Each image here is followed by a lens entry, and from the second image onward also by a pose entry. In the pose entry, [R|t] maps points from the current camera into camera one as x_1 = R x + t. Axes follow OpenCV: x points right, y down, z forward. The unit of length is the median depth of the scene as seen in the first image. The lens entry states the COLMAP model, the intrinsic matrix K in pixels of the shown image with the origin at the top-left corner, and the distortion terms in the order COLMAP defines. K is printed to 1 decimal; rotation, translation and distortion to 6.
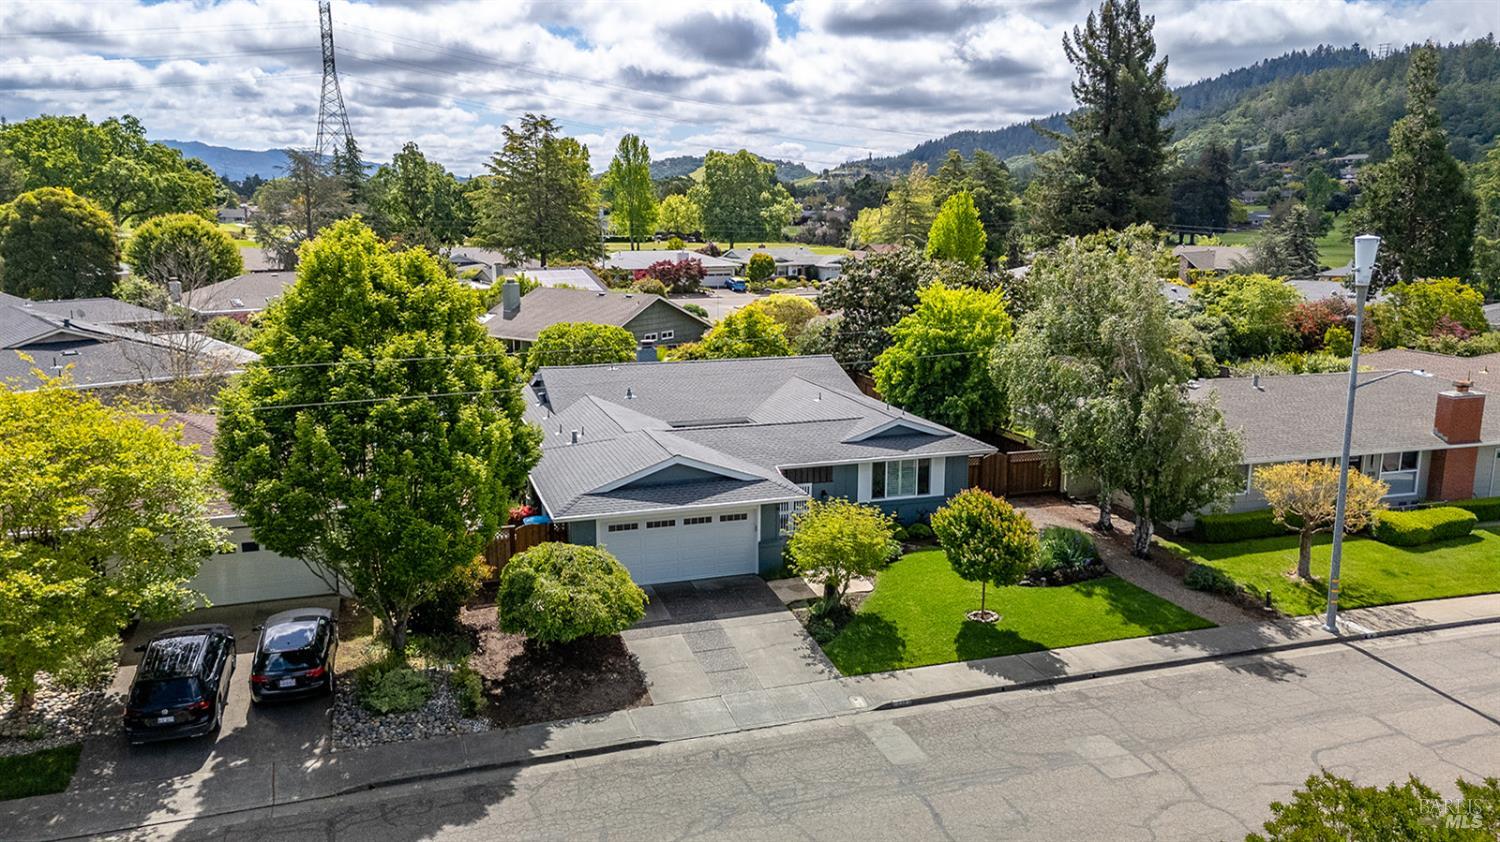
lens RADIAL K [[1090.9, 0, 750.0], [0, 1090.9, 421.0], [0, 0, 1]] dist [0.067881, -0.067306]
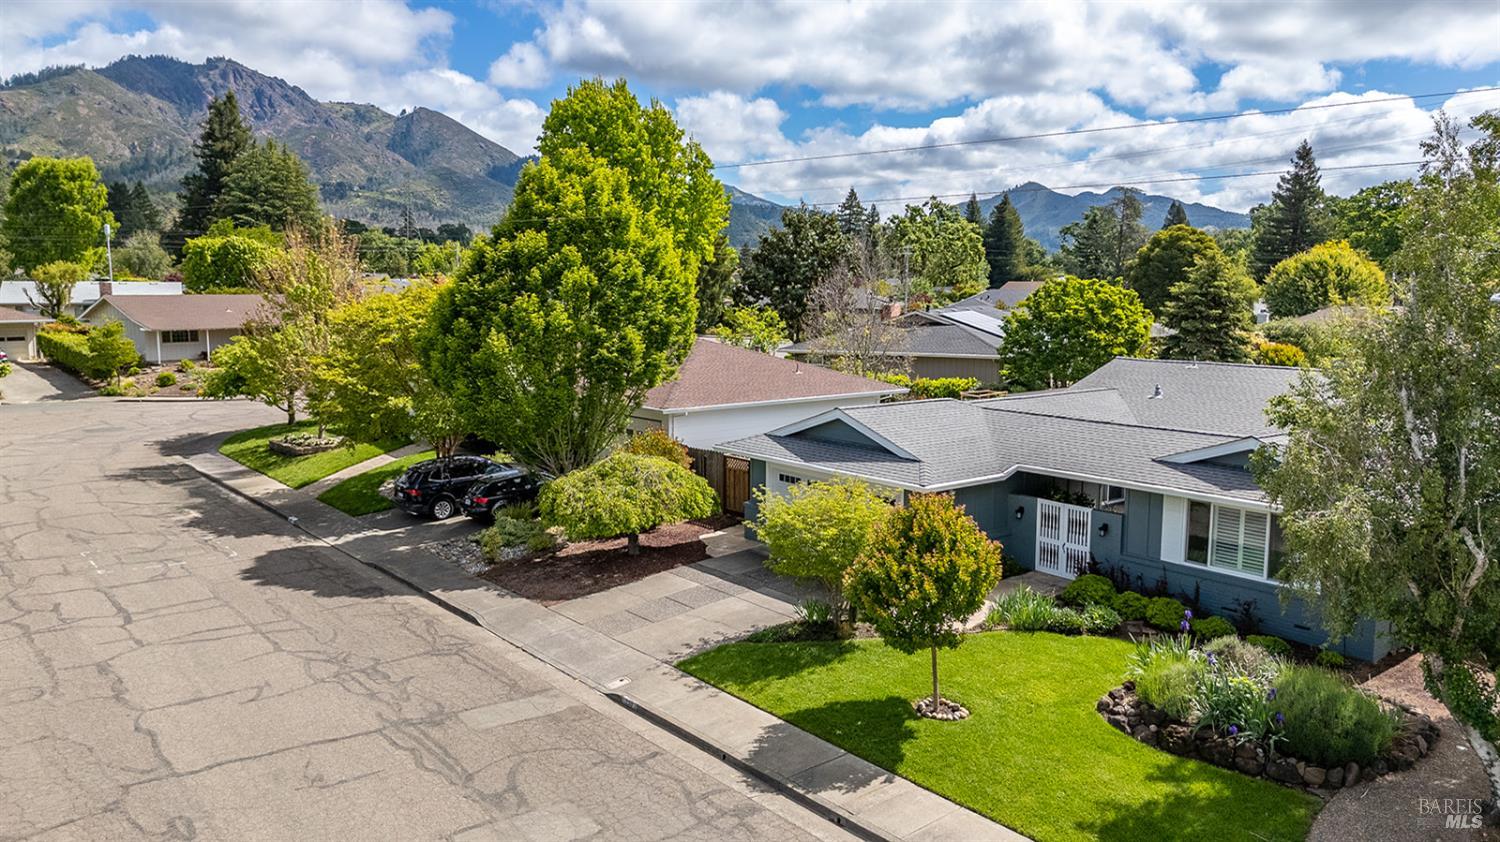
lens RADIAL K [[1090.9, 0, 750.0], [0, 1090.9, 421.0], [0, 0, 1]] dist [0.067881, -0.067306]
pose [[0.356760, 0.118783, -0.926614, 0.806016], [-0.187414, 0.980819, 0.053575, 0.009905], [0.915204, 0.154547, 0.372179, 0.729469]]
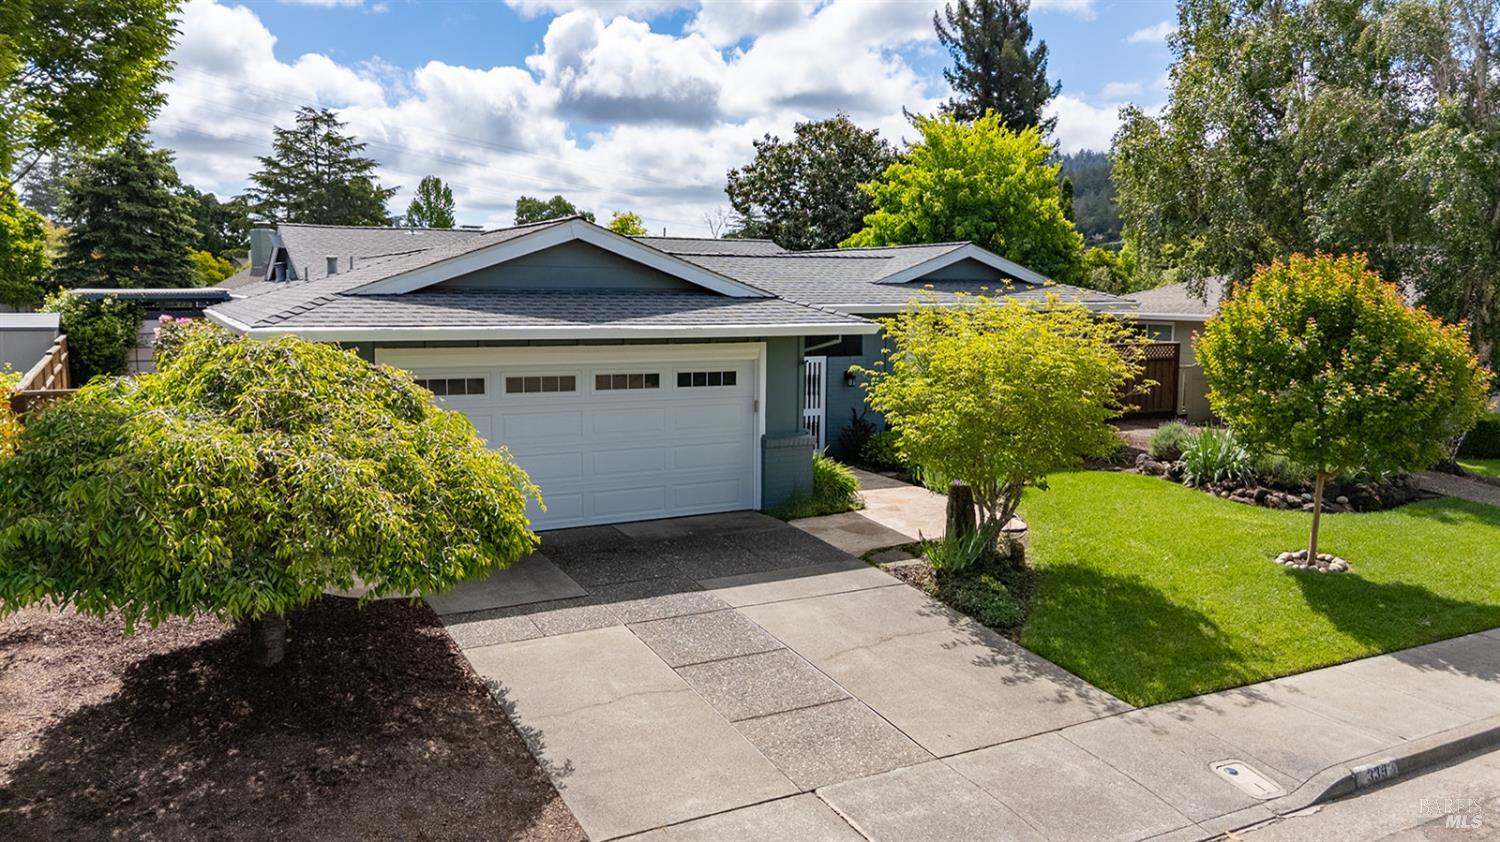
lens RADIAL K [[1090.9, 0, 750.0], [0, 1090.9, 421.0], [0, 0, 1]] dist [0.067881, -0.067306]
pose [[0.984819, -0.016555, 0.172795, -0.088115], [0.030212, 0.996596, -0.076706, 0.166804], [-0.170937, 0.080762, 0.981966, 0.675253]]
